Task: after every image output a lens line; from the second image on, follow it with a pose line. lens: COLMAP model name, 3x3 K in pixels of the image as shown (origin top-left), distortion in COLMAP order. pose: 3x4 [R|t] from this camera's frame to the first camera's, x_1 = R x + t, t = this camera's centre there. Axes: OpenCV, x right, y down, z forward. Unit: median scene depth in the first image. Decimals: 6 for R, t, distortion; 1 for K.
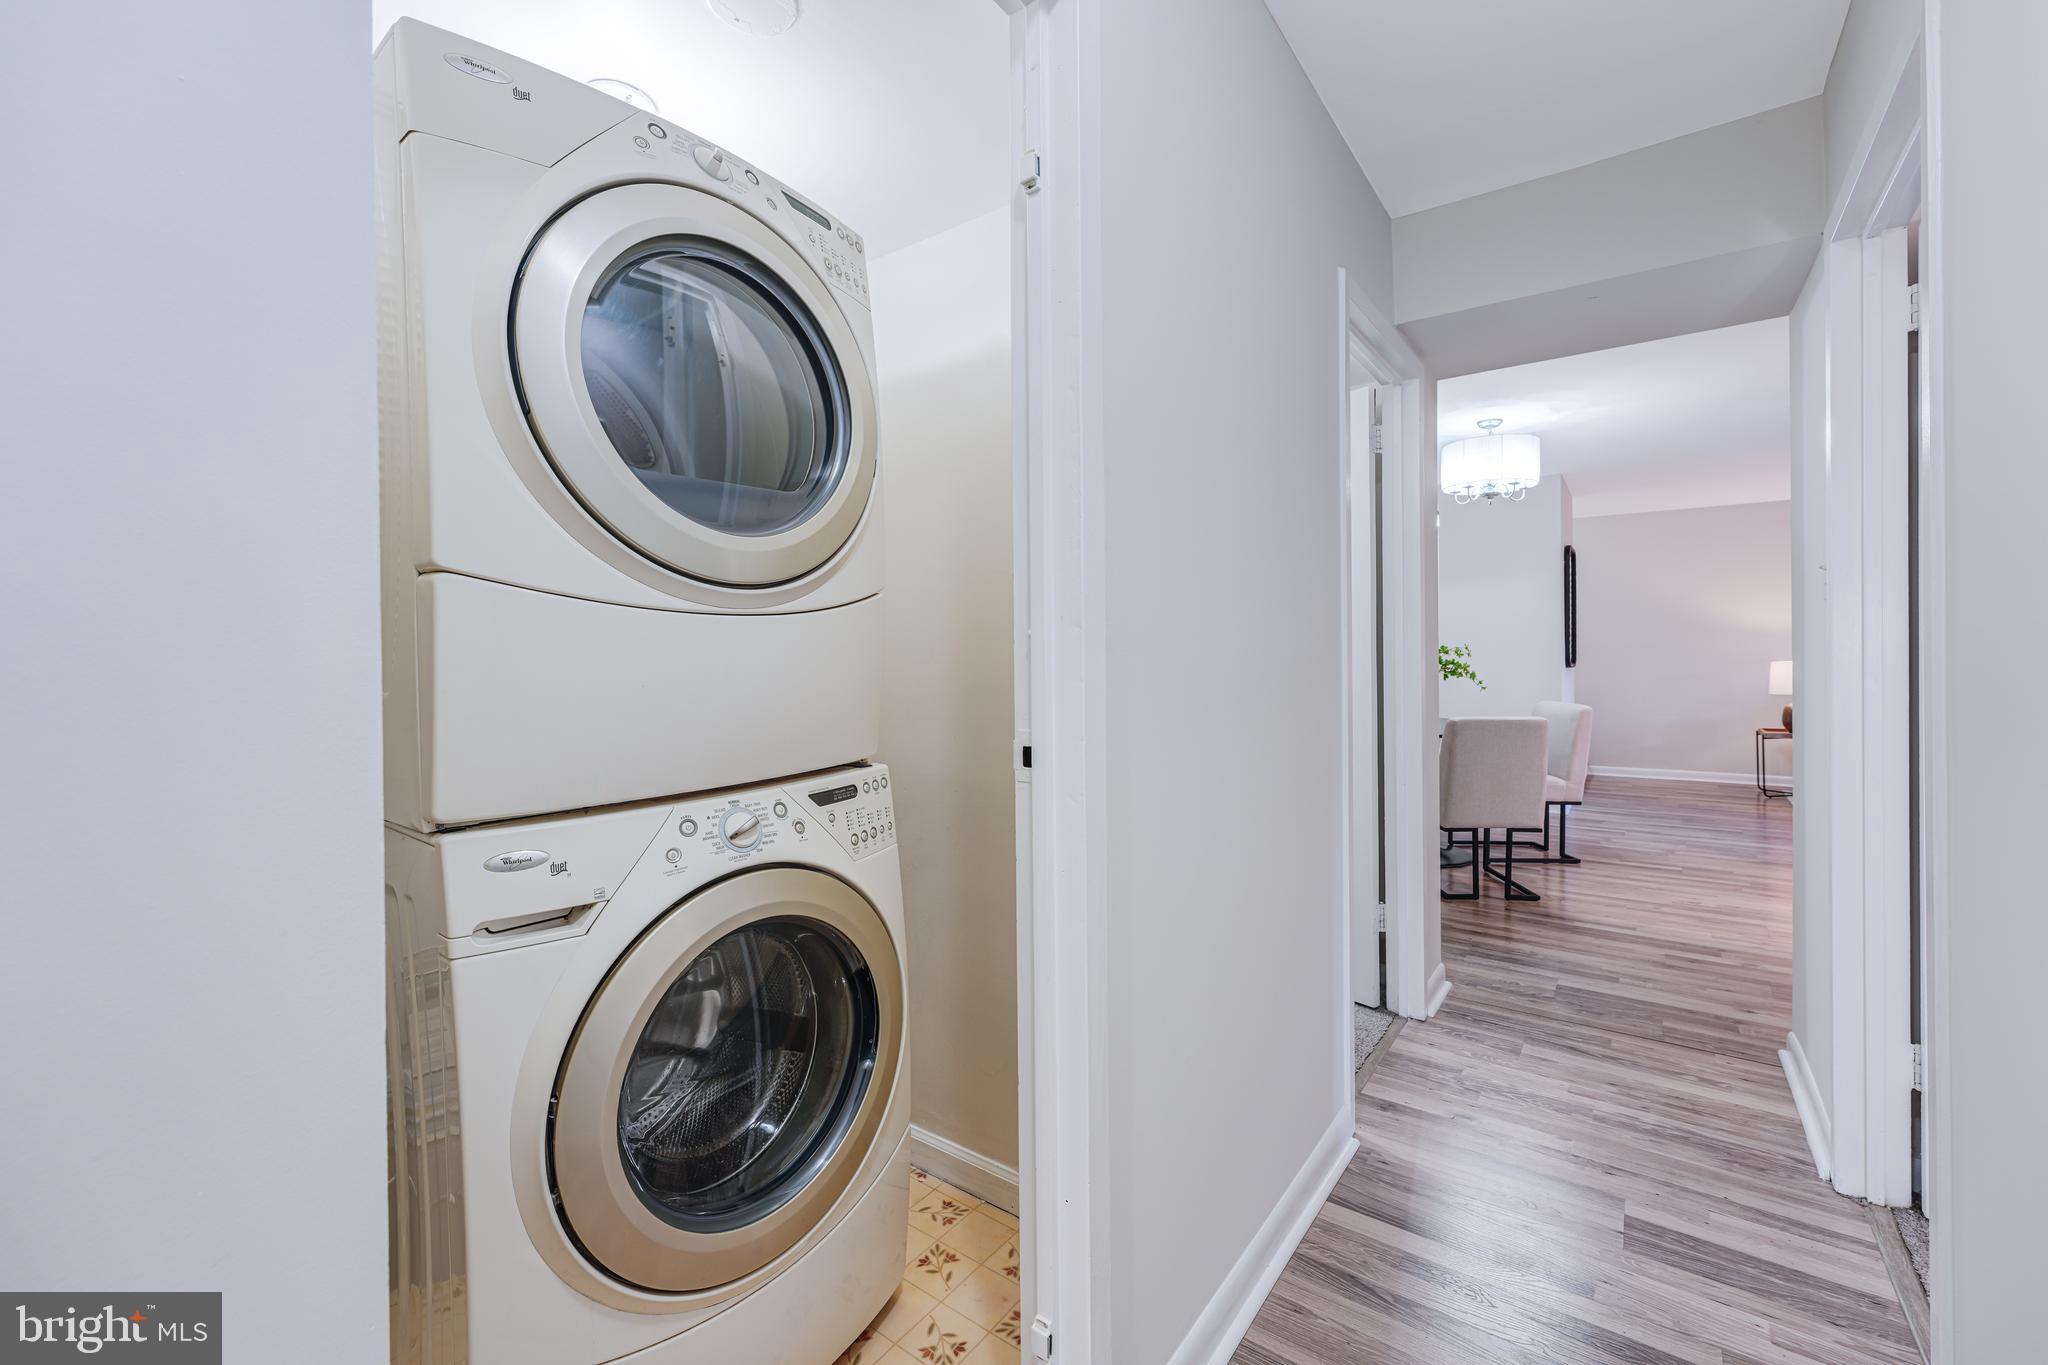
lens RADIAL K [[820.7, 0, 1028.0], [0, 820.7, 665.3], [0, 0, 1]] dist [0.004742, 0.000421]
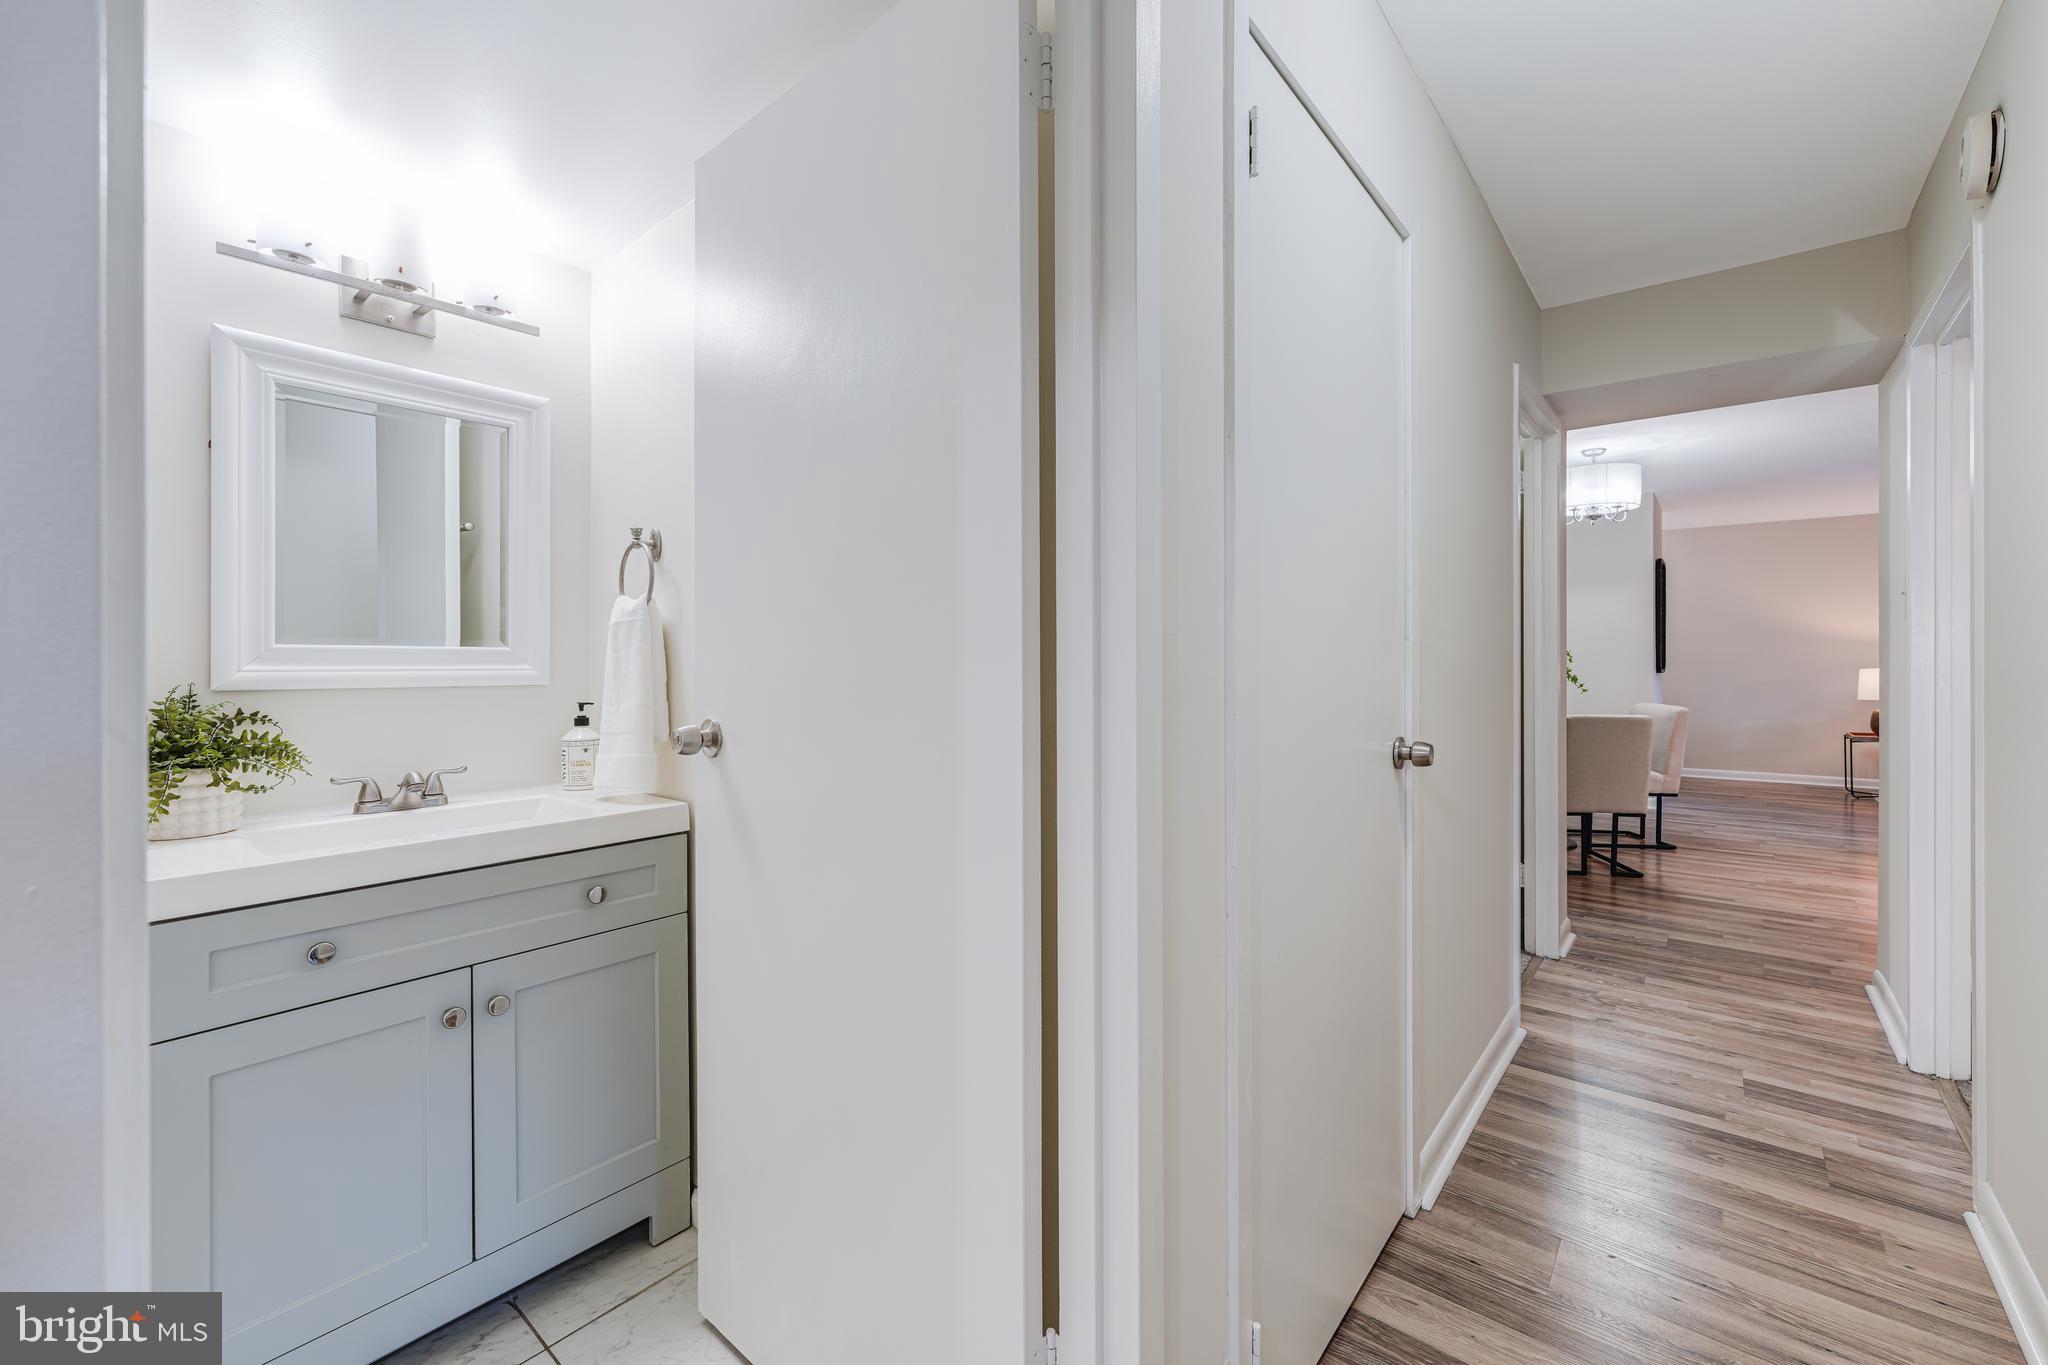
lens RADIAL K [[820.7, 0, 1028.0], [0, 820.7, 665.3], [0, 0, 1]] dist [0.004742, 0.000421]
pose [[0.998463, 0.008952, -0.054695, -0.245348], [-0.009124, 0.999954, -0.002908, 0.007206], [0.054667, 0.003402, 0.998499, -0.268091]]
